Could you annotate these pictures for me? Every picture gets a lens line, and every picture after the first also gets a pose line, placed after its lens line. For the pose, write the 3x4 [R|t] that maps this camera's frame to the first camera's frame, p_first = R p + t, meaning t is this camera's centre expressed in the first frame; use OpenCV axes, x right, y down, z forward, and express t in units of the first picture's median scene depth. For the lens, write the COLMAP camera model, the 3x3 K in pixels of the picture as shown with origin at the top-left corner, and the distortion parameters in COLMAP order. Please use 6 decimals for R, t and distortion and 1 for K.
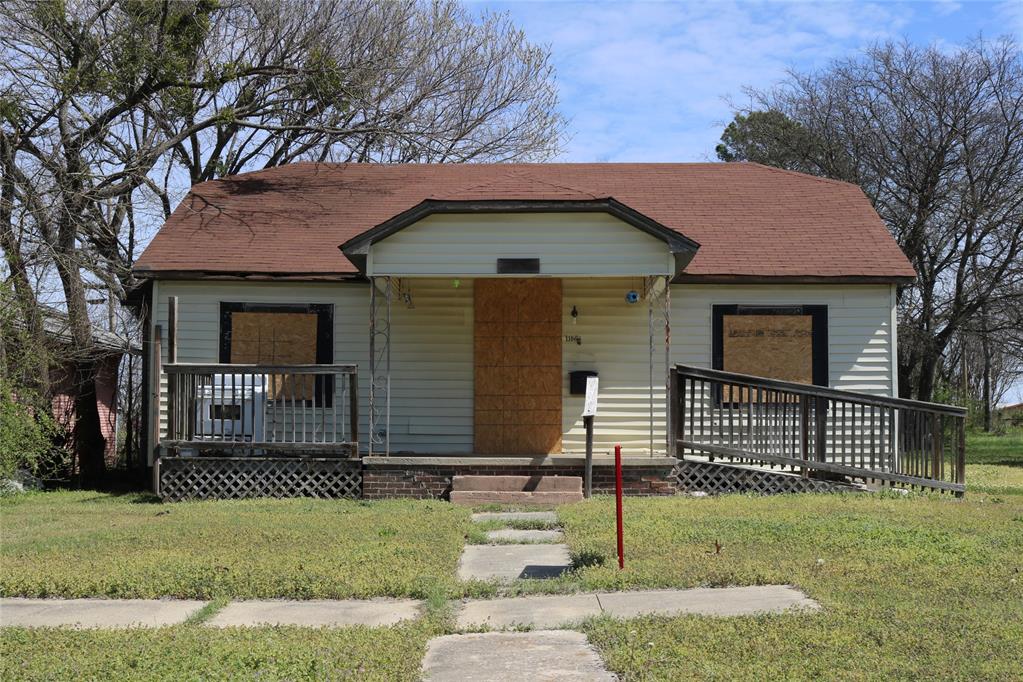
lens RADIAL K [[1301.0, 0, 511.5], [0, 1301.0, 341.0], [0, 0, 1]] dist [-0.097064, 0.035002]
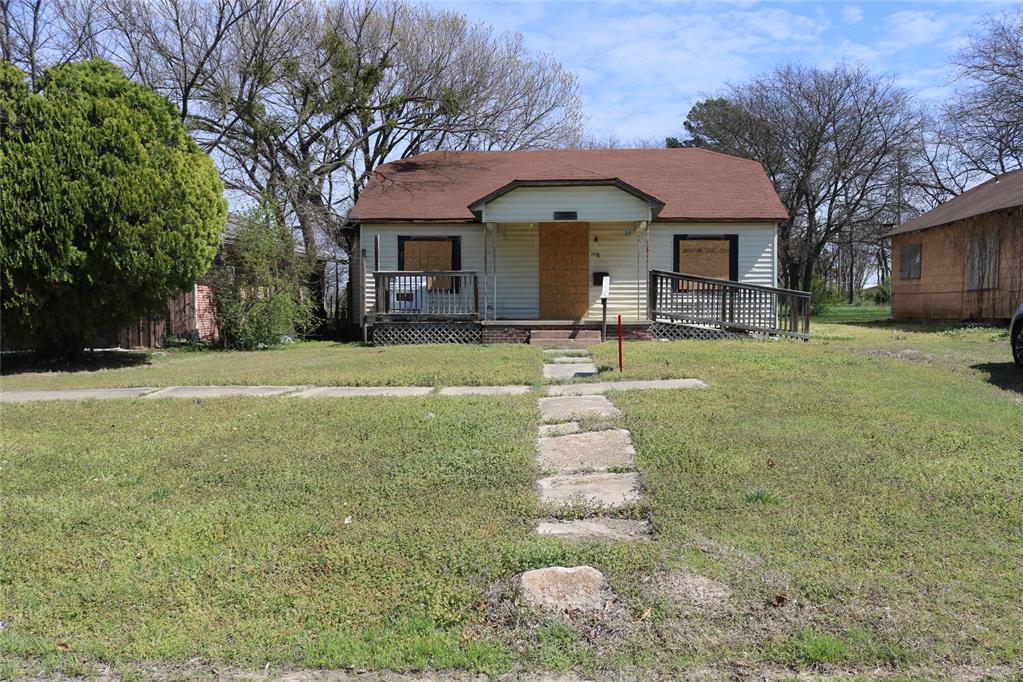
lens RADIAL K [[883.7, 0, 511.5], [0, 883.7, 341.0], [0, 0, 1]] dist [-0.139807, 0.125894]
pose [[0.999081, -0.005923, -0.042441, -0.018099], [0.010660, 0.993621, 0.112269, -0.021954], [0.041505, -0.112618, 0.992771, -0.238700]]
